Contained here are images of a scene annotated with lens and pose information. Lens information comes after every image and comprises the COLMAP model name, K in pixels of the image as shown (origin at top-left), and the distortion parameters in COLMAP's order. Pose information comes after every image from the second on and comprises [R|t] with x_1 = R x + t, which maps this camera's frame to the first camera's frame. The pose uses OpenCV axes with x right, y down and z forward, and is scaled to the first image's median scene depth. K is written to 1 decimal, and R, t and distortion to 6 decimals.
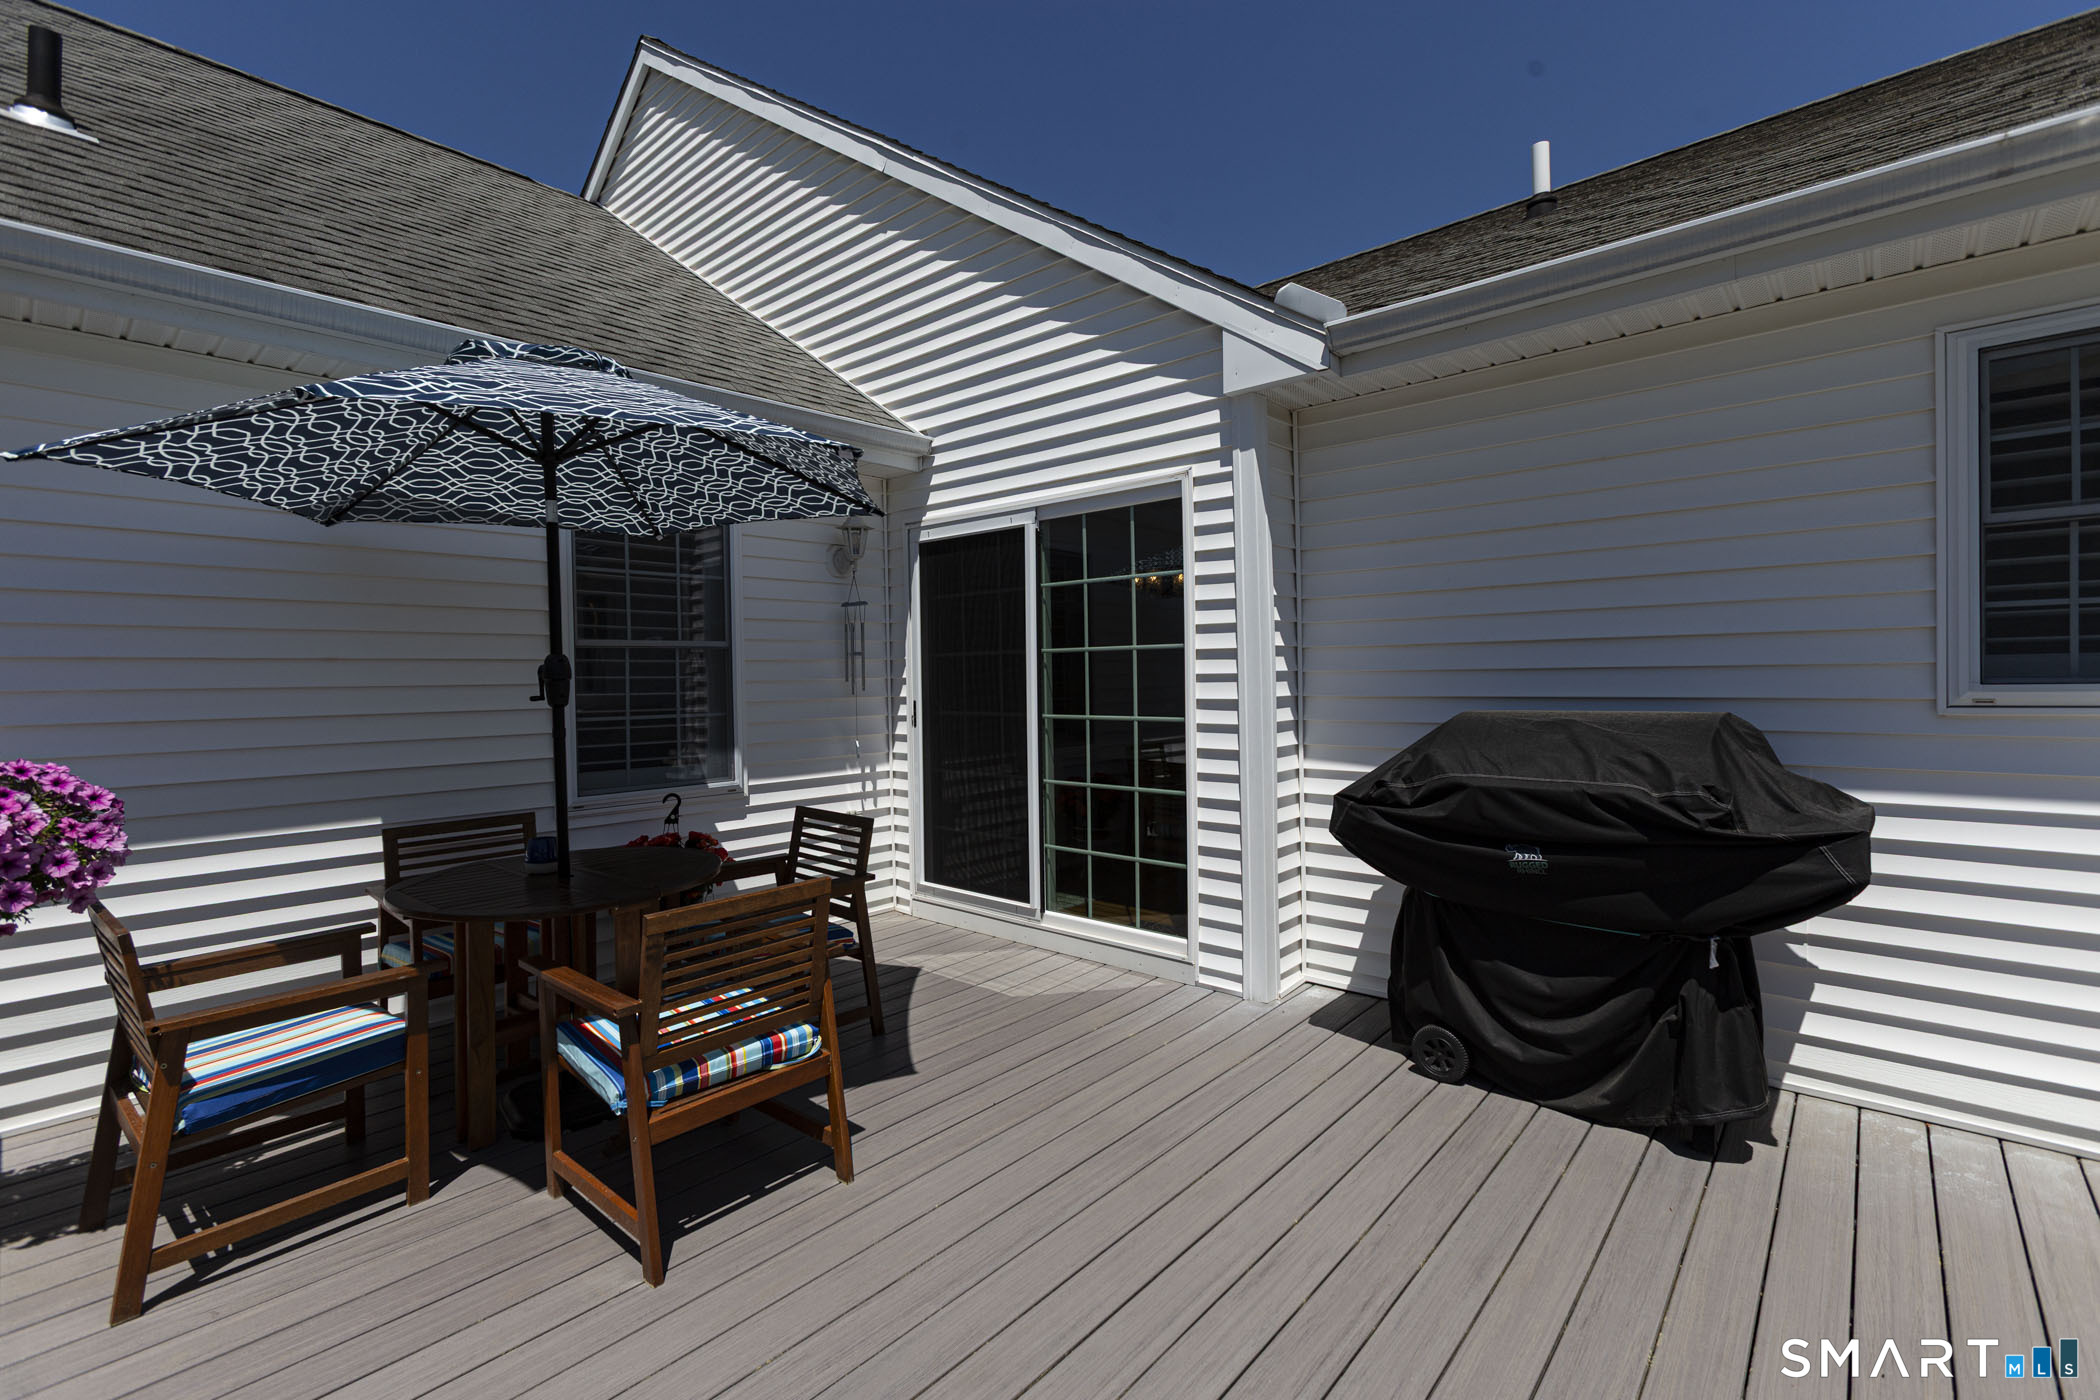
lens RADIAL K [[943.1, 0, 1027.9], [0, 943.1, 695.6], [0, 0, 1]] dist [-0.017917, 0.010745]
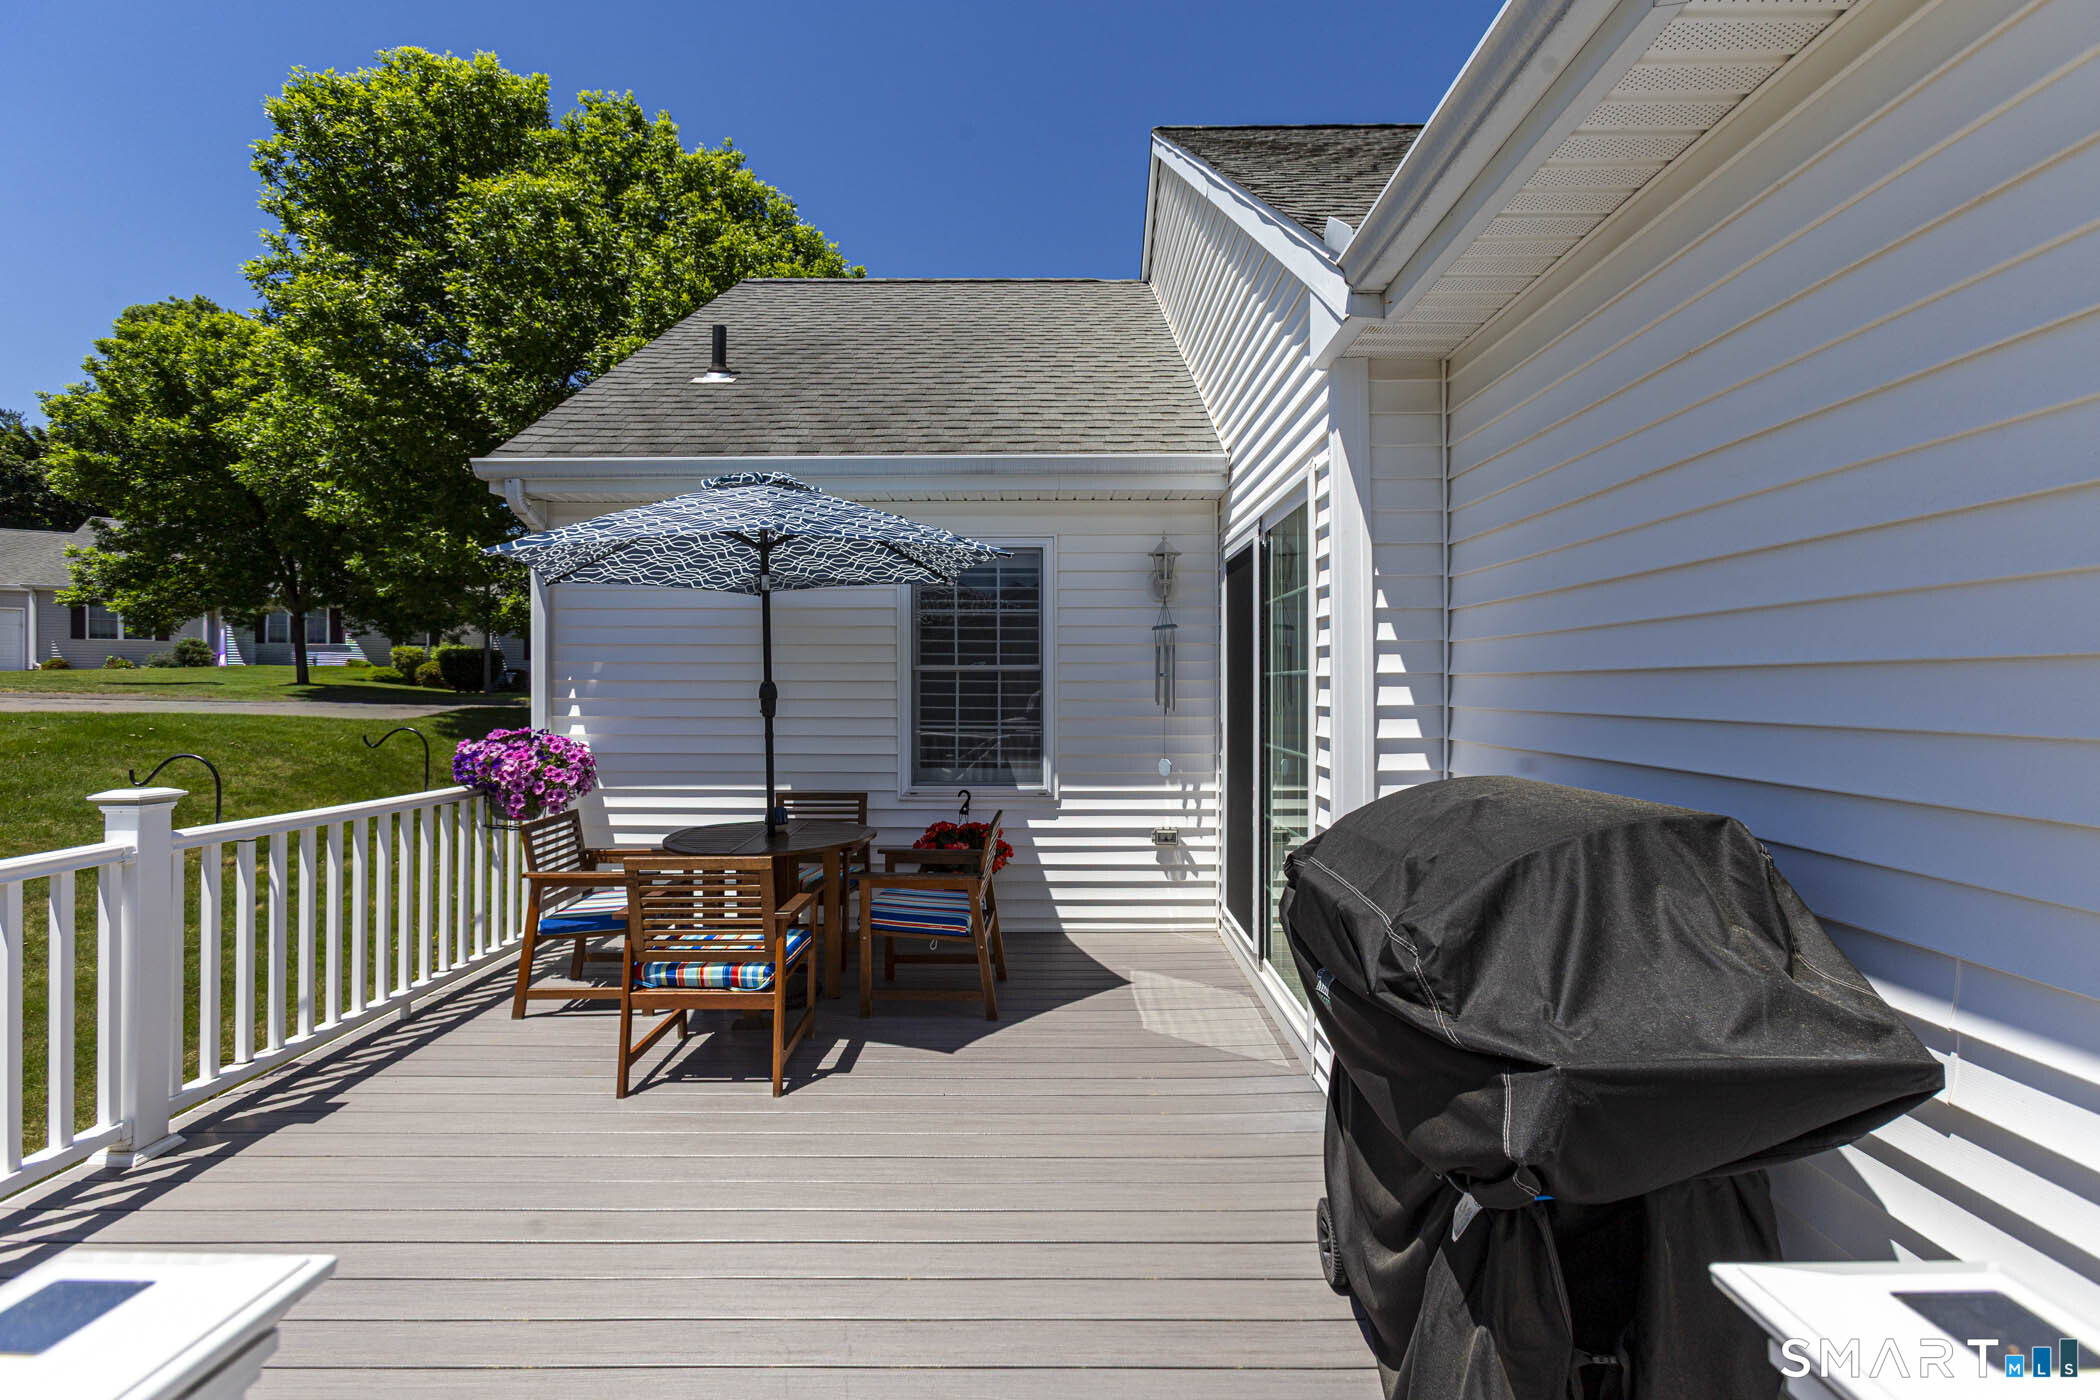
lens RADIAL K [[943.1, 0, 1023.1], [0, 943.1, 692.6], [0, 0, 1]] dist [-0.017917, 0.010745]
pose [[0.652175, 0.018676, -0.757838, 0.649102], [-0.023938, 0.999705, 0.004036, -0.032563], [0.757690, 0.015509, 0.652430, 0.262936]]
